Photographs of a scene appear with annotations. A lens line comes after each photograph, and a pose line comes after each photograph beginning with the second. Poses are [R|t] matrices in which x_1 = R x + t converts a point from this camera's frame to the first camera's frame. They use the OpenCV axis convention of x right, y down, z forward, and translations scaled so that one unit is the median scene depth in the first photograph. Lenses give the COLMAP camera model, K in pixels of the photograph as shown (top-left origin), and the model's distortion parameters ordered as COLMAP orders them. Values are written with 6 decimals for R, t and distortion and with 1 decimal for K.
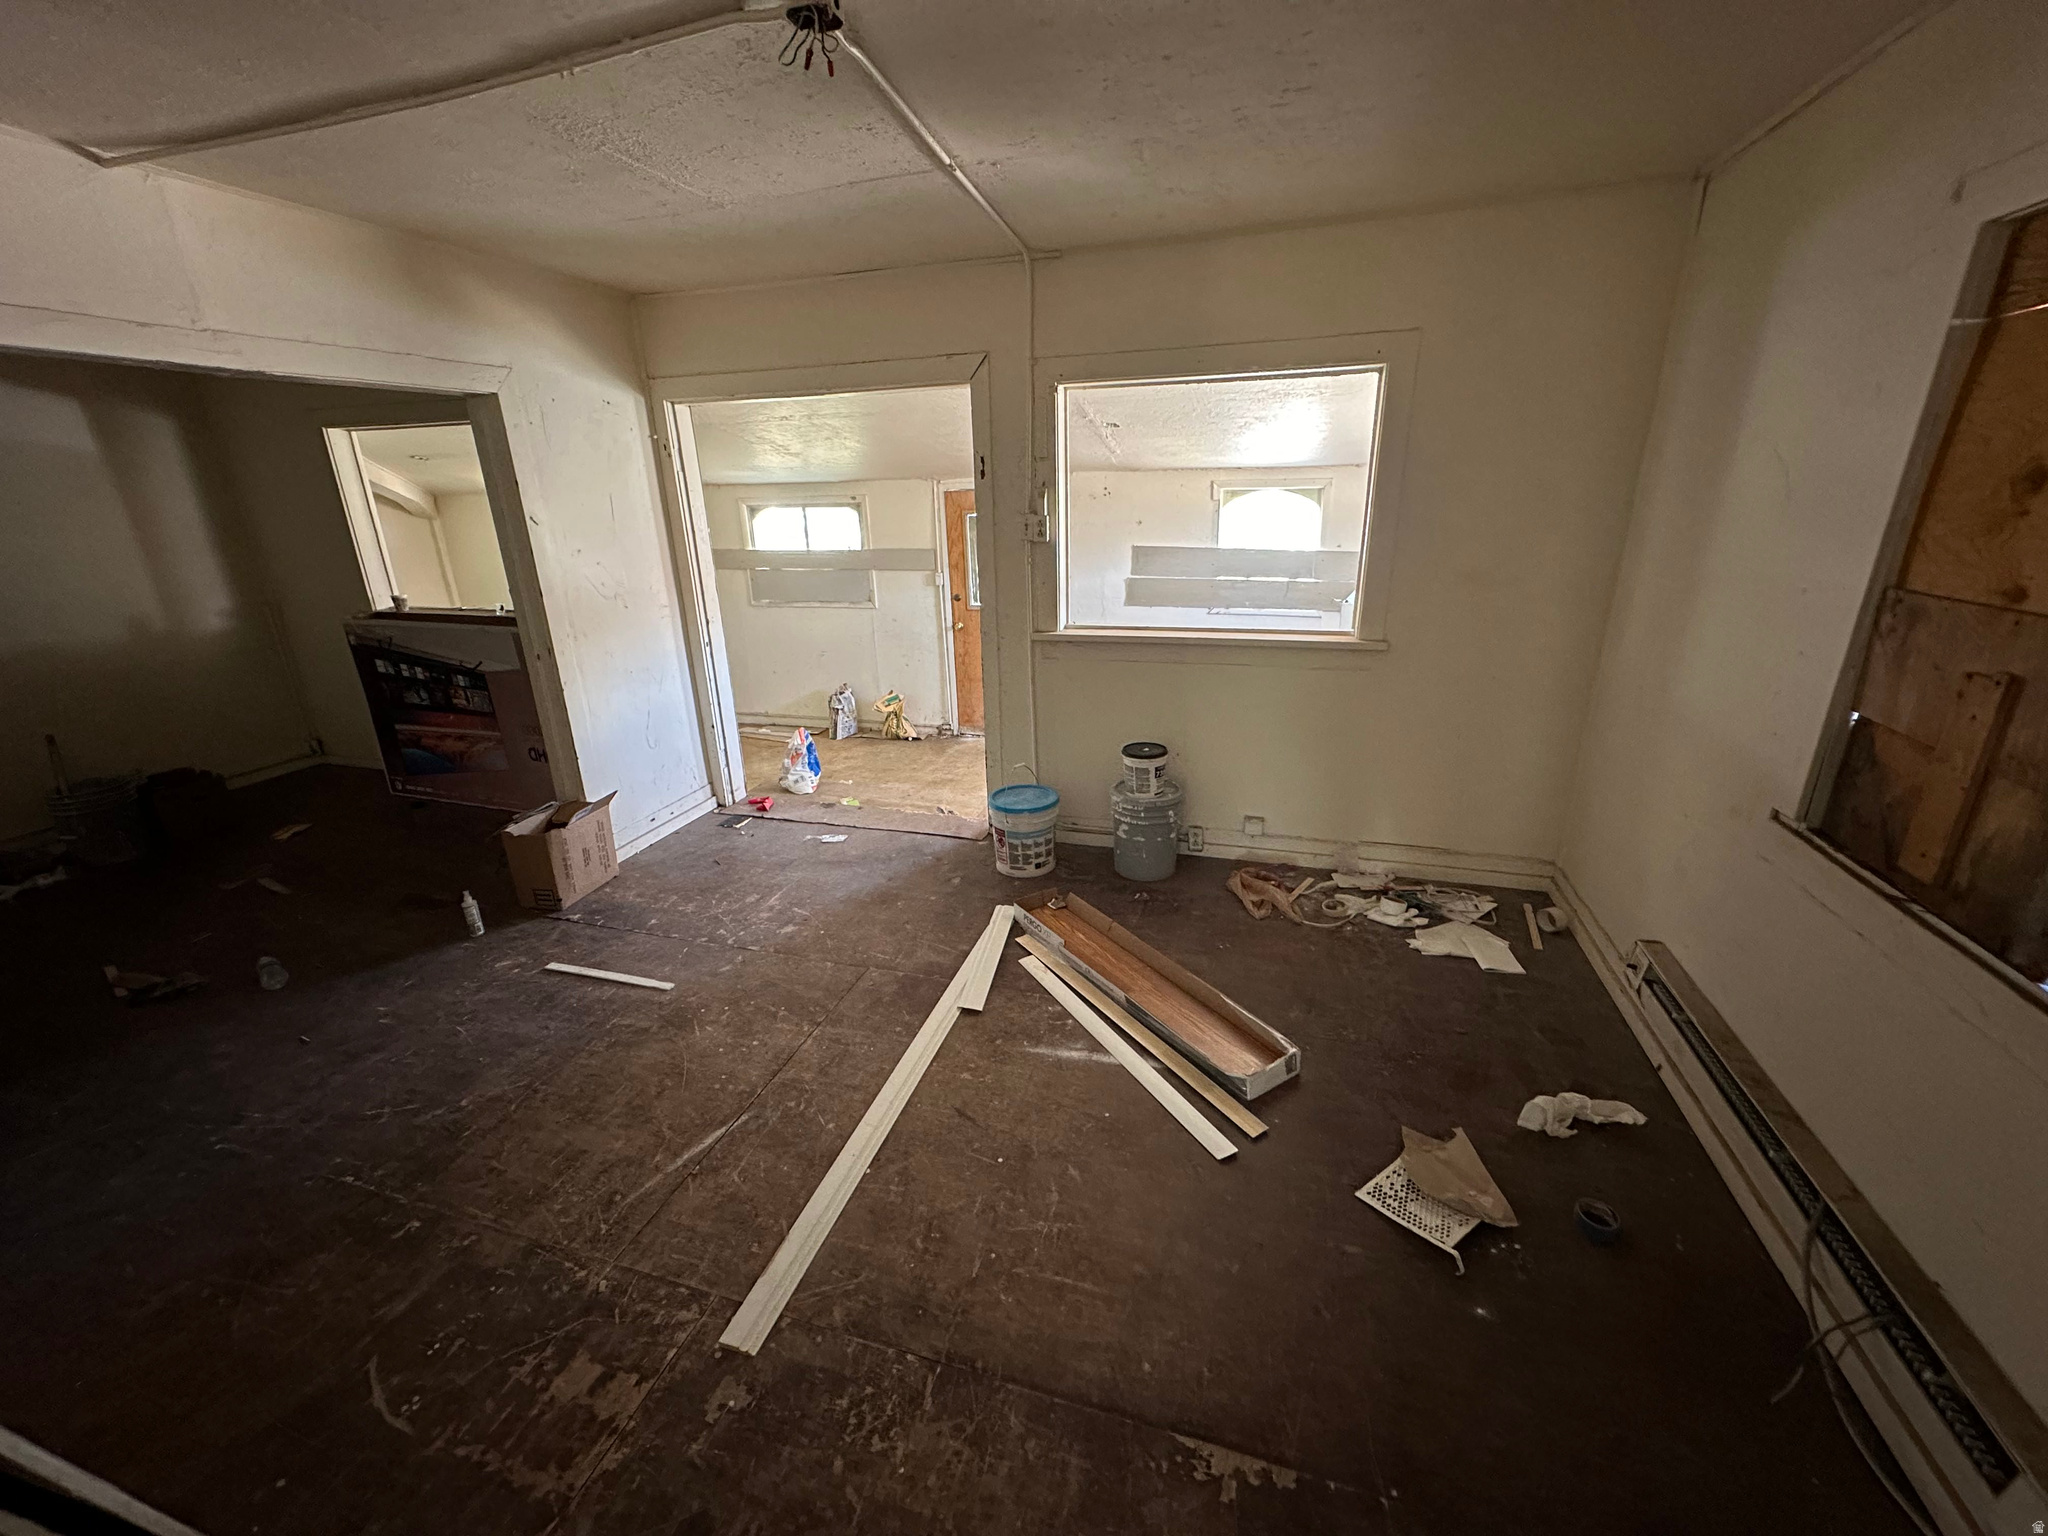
lens RADIAL K [[818.5, 0, 1024.0], [0, 818.5, 768.0], [0, 0, 1]] dist [-0.000530, 0.000107]
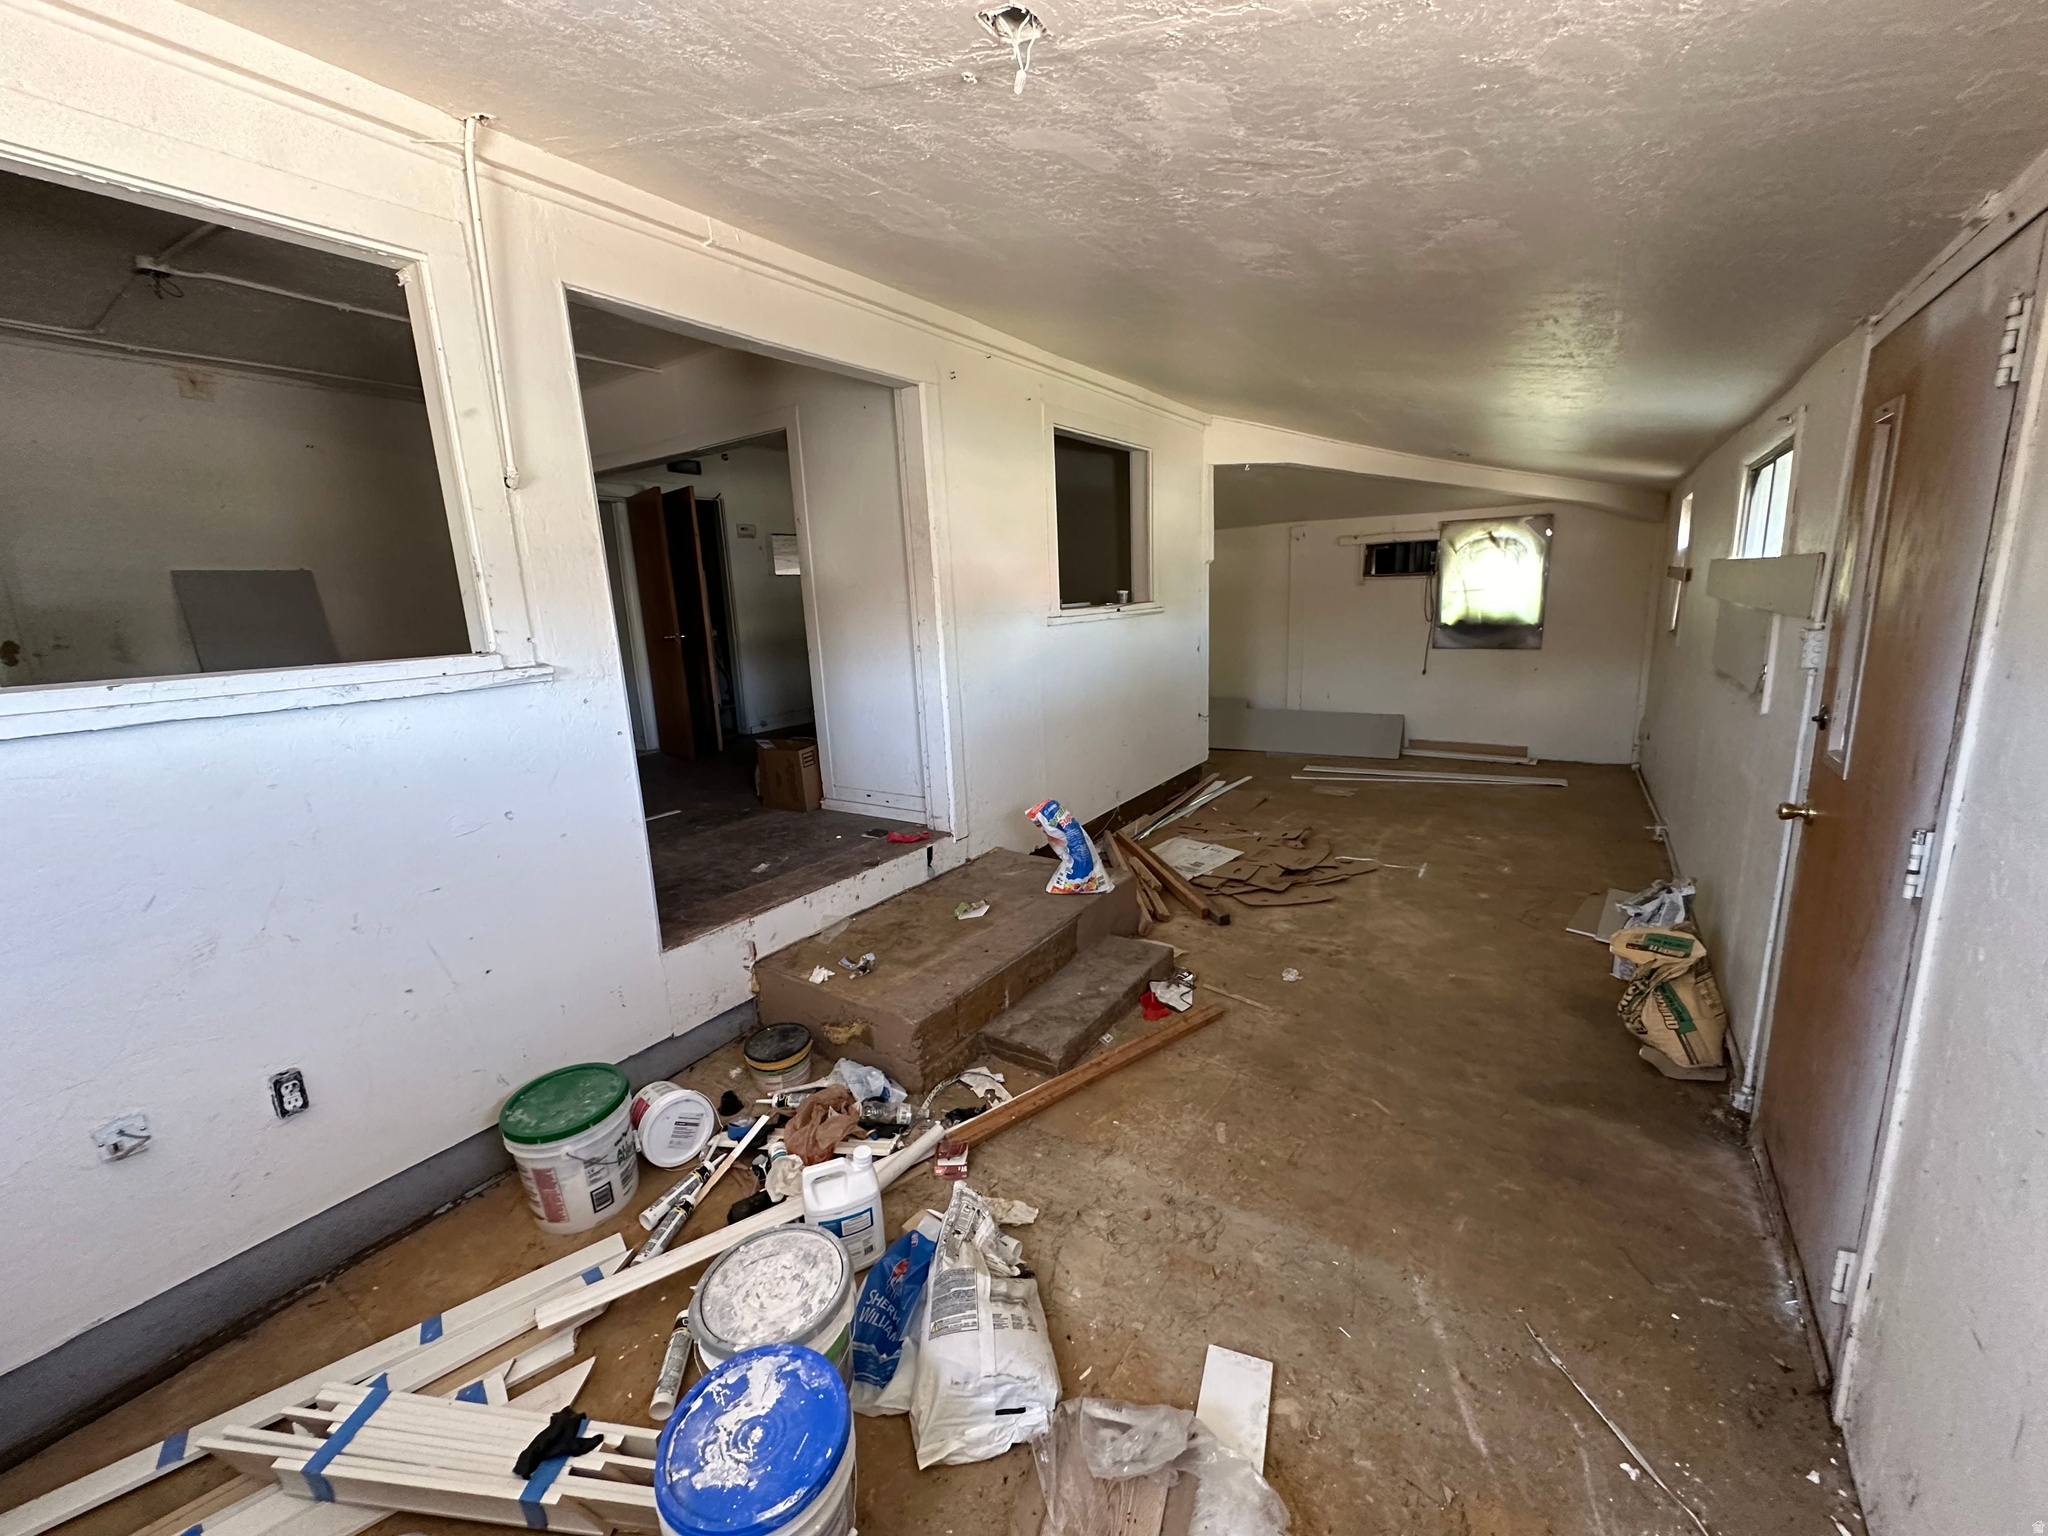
lens RADIAL K [[818.5, 0, 1024.0], [0, 818.5, 768.0], [0, 0, 1]] dist [-0.000530, 0.000107]
pose [[-0.289614, 0.232380, -0.928506, 0.654198], [-0.262000, 0.913782, 0.310416, -0.489867], [0.920587, 0.333169, -0.203760, 1.919306]]
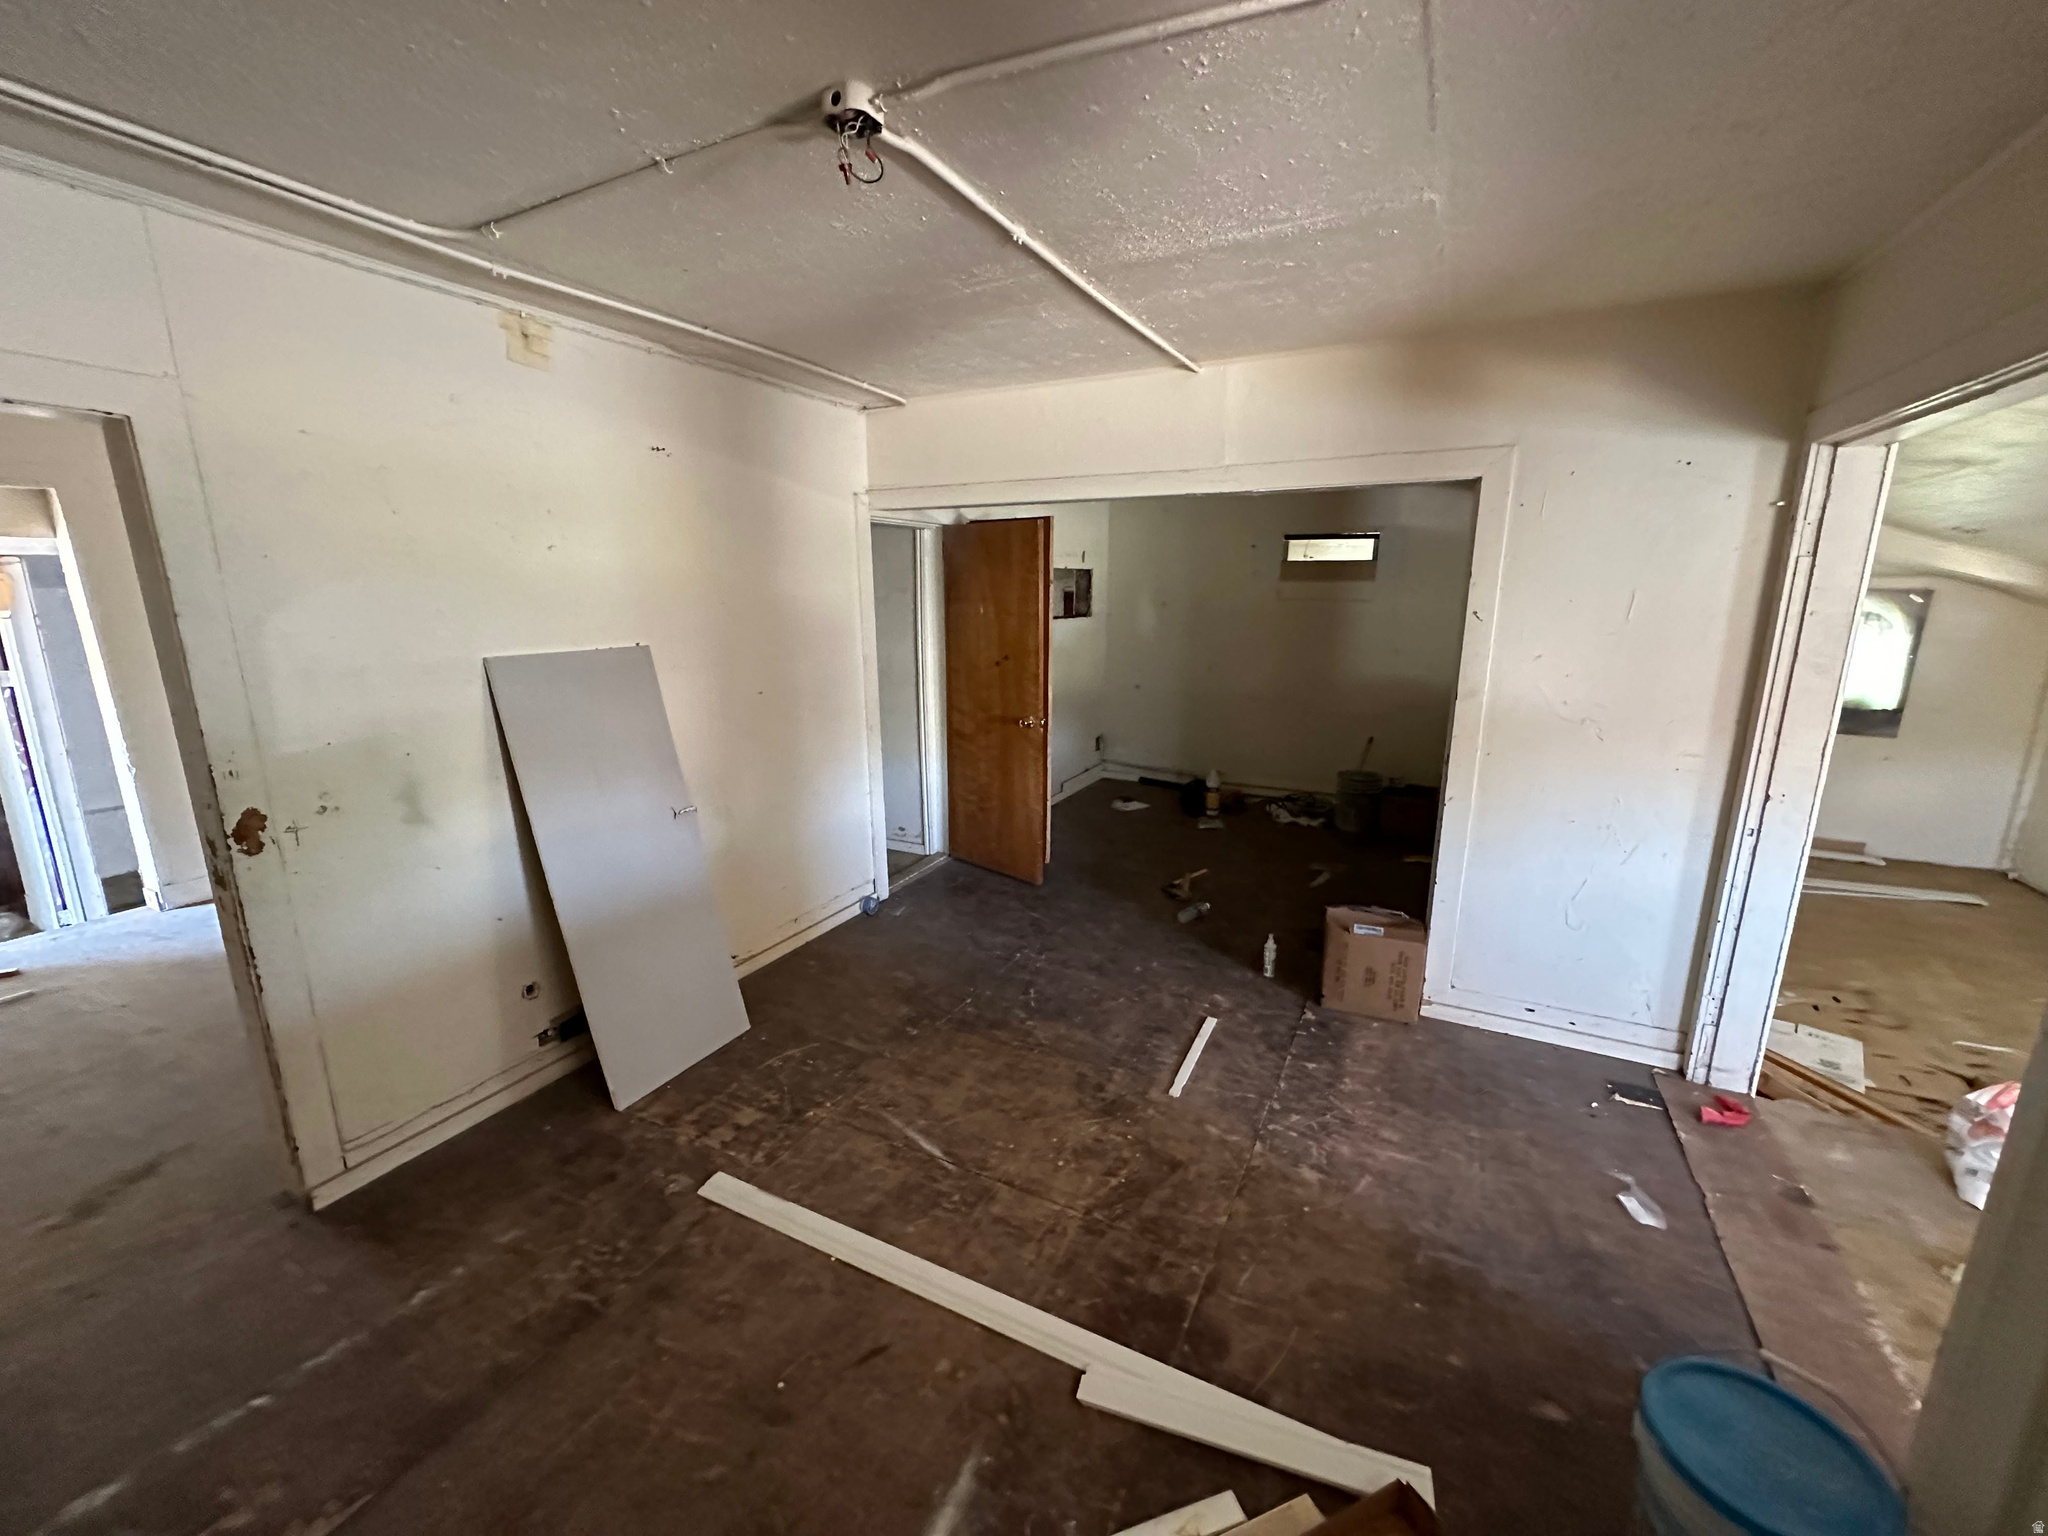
lens RADIAL K [[818.5, 0, 1024.0], [0, 818.5, 768.0], [0, 0, 1]] dist [-0.000530, 0.000107]
pose [[-0.180938, 0.244988, -0.952493, 0.398899], [-0.316308, 0.902527, 0.292223, -0.288066], [0.931241, 0.354155, -0.085810, 0.762738]]
